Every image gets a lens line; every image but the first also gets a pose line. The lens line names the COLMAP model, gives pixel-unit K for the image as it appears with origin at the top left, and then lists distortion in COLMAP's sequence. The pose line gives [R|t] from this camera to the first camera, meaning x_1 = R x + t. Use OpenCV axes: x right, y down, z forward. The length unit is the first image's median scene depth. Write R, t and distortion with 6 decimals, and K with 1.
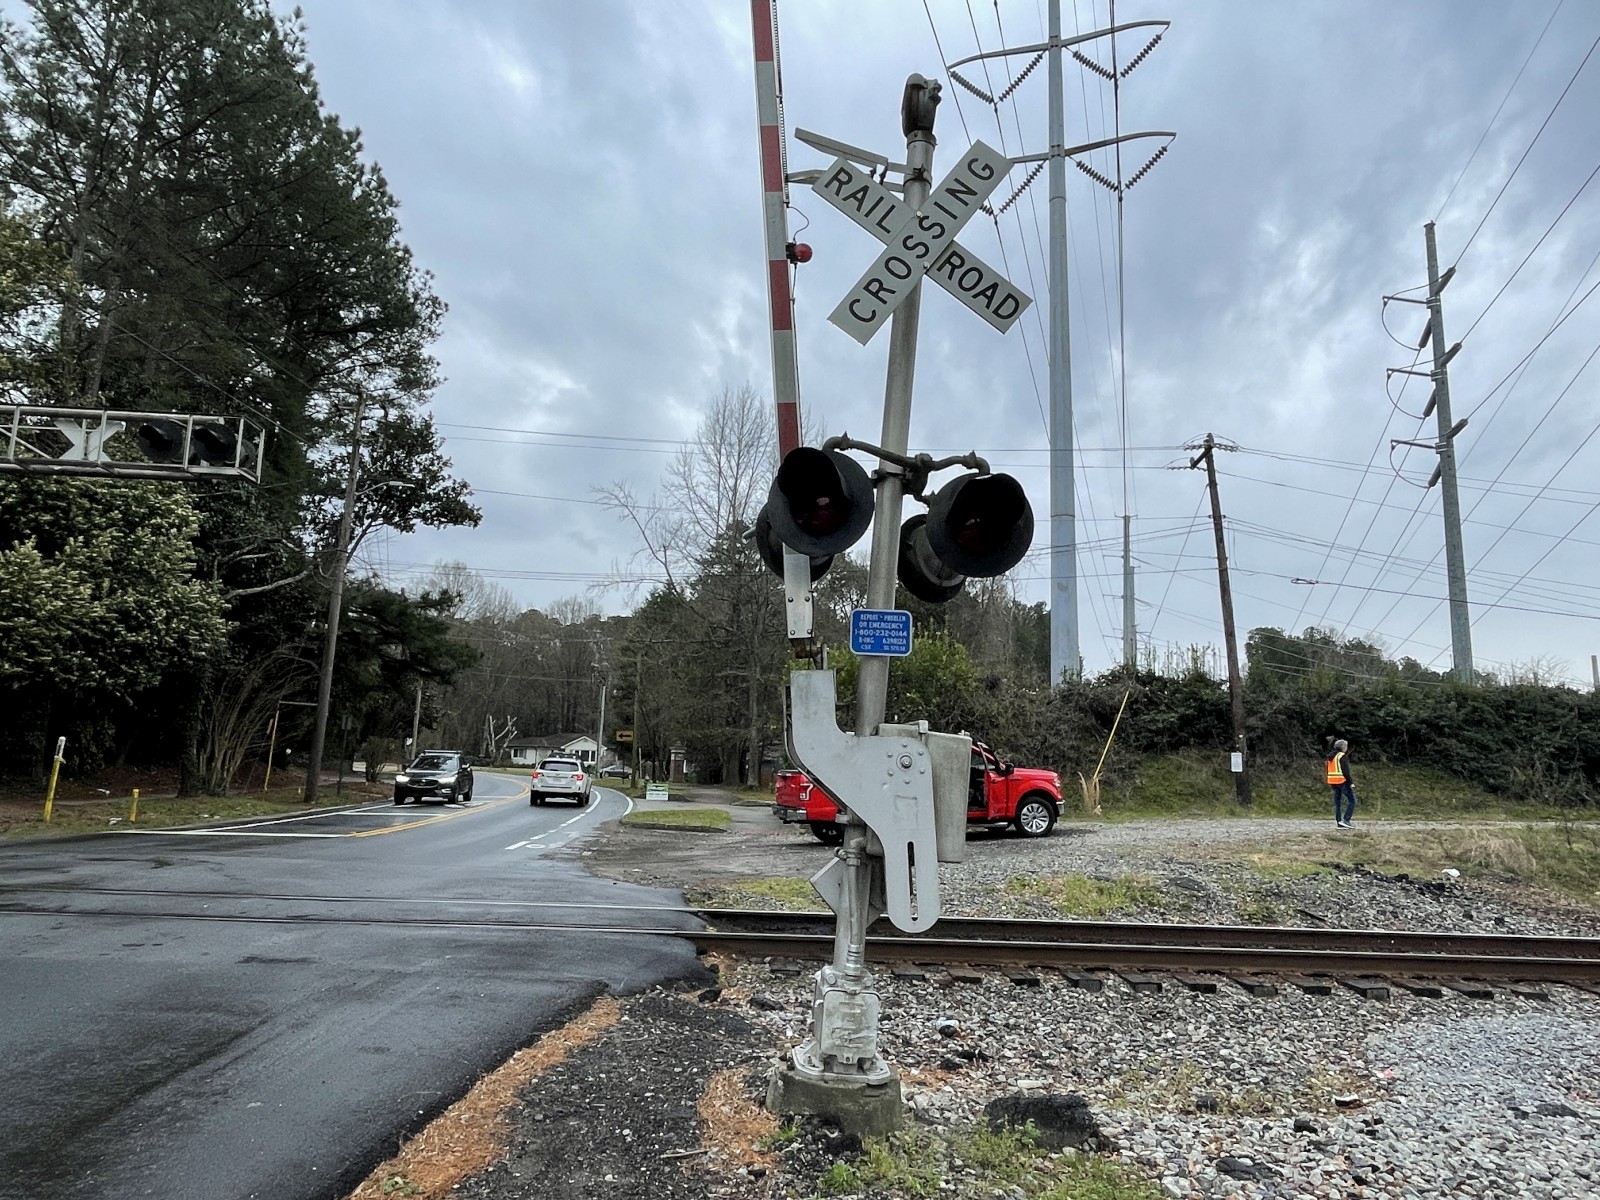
lens RADIAL K [[1034.8, 0, 809.9], [0, 1034.8, 596.2], [0, 0, 1]] dist [-0.010495, 0.001218]
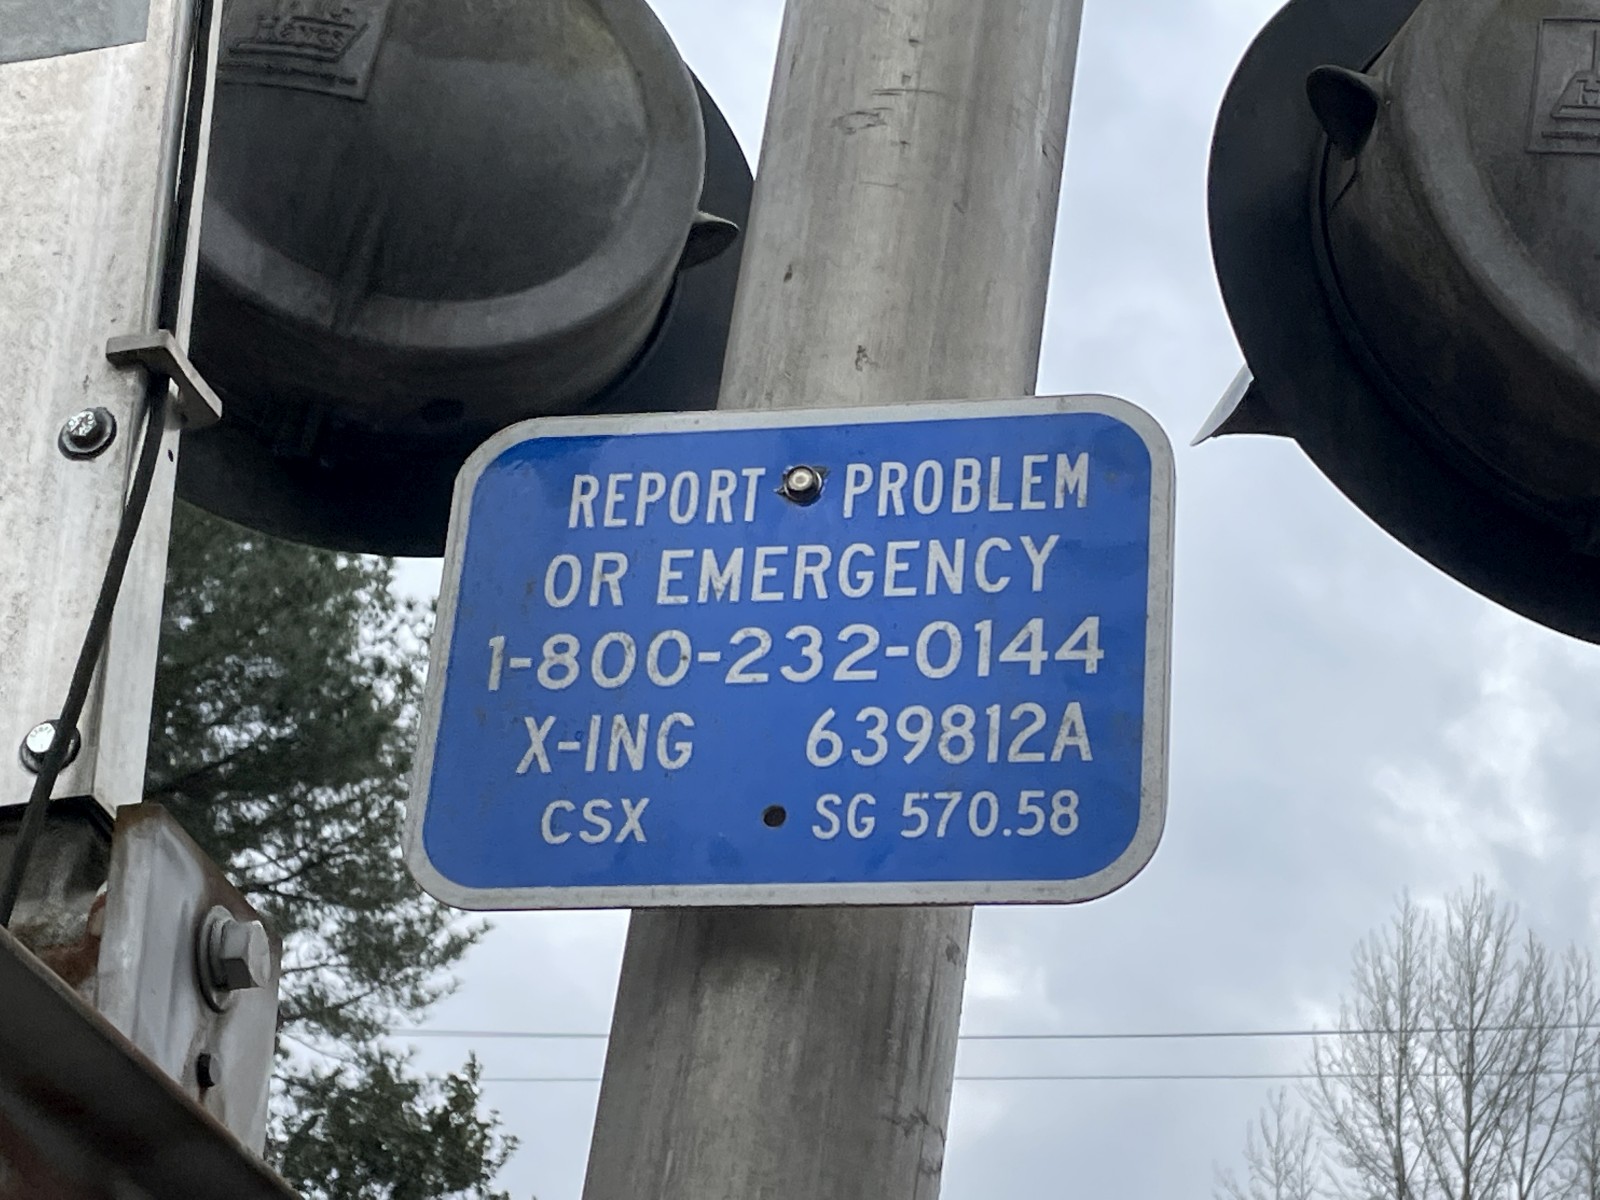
lens RADIAL K [[3295.6, 0, 813.7], [0, 3295.6, 611.3], [0, 0, 1]] dist [0.116538, 0.000000]
pose [[0.959907, -0.096639, -0.263133, 0.108695], [0.009958, 0.949858, -0.312523, 0.088462], [0.280141, 0.297373, 0.912738, 0.594606]]
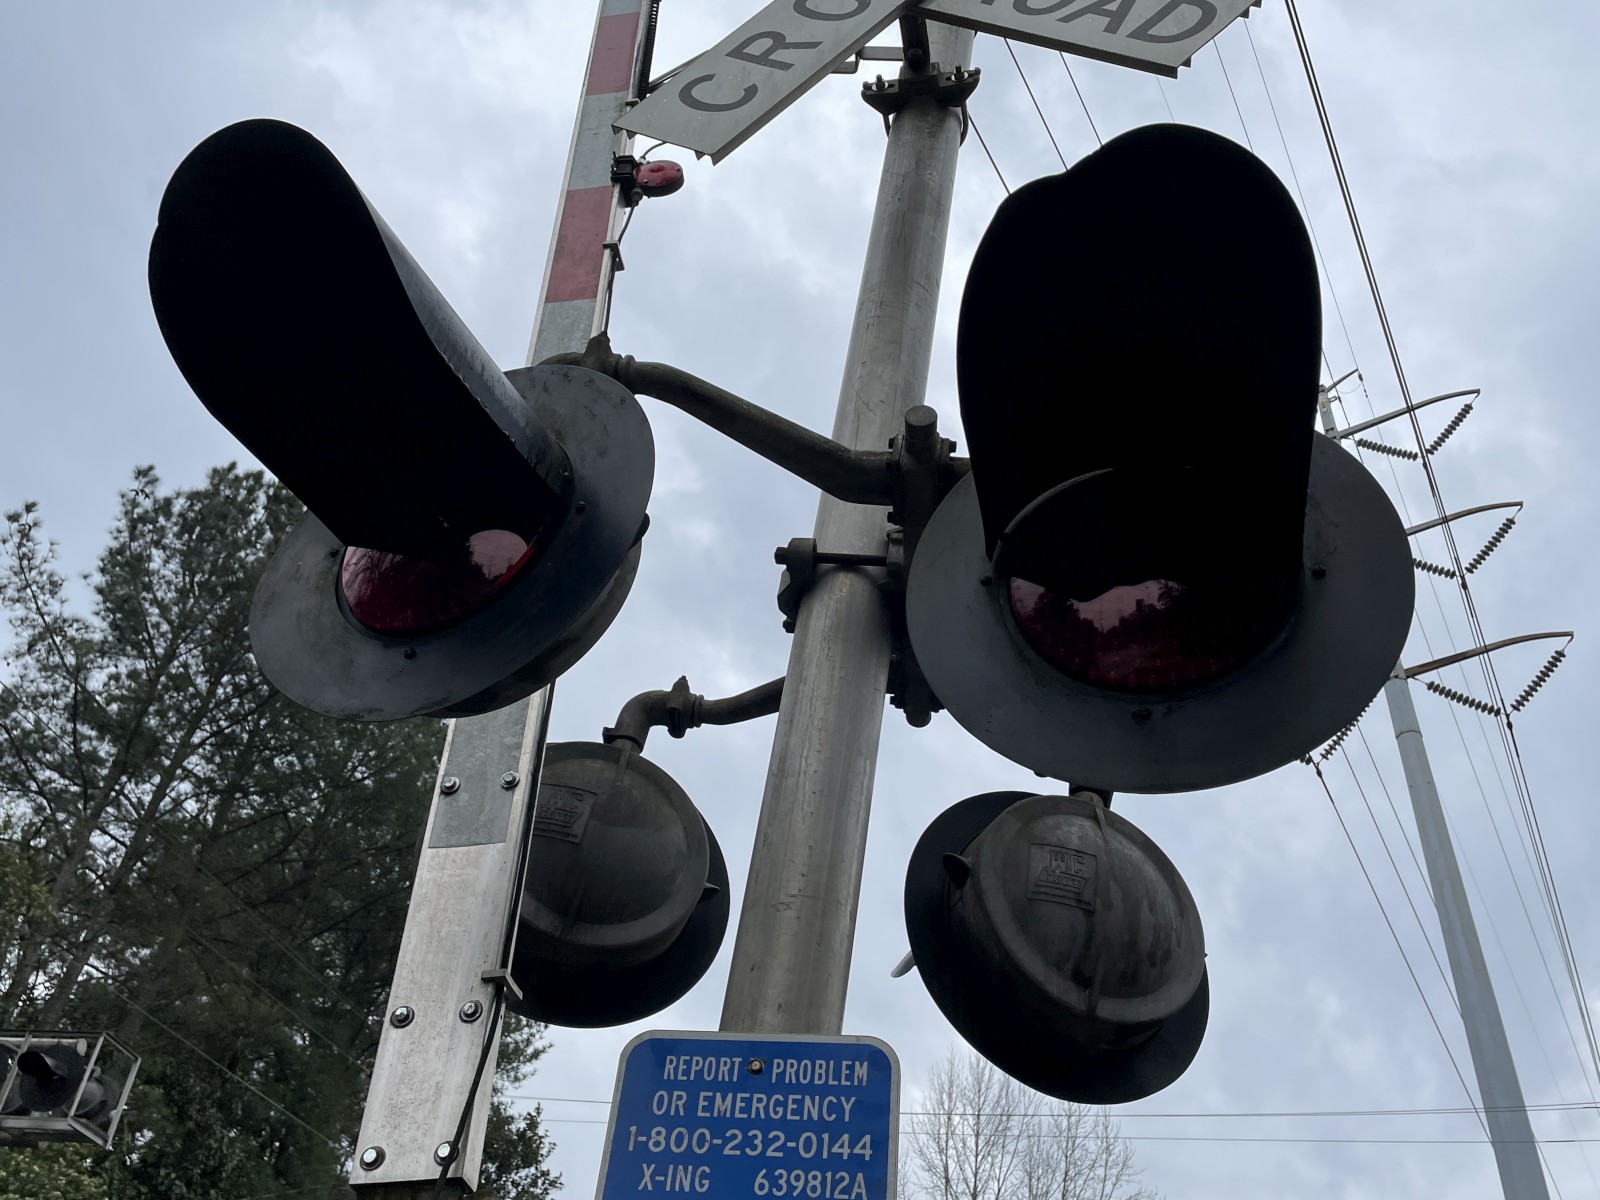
lens RADIAL K [[1374.9, 0, 801.1], [0, 1374.9, 594.4], [0, 0, 1]] dist [0.055351, -0.038683]
pose [[0.979353, -0.092722, -0.179638, 0.108827], [-0.012791, 0.858408, -0.512808, 0.065233], [0.201751, 0.504518, 0.839499, 0.555142]]
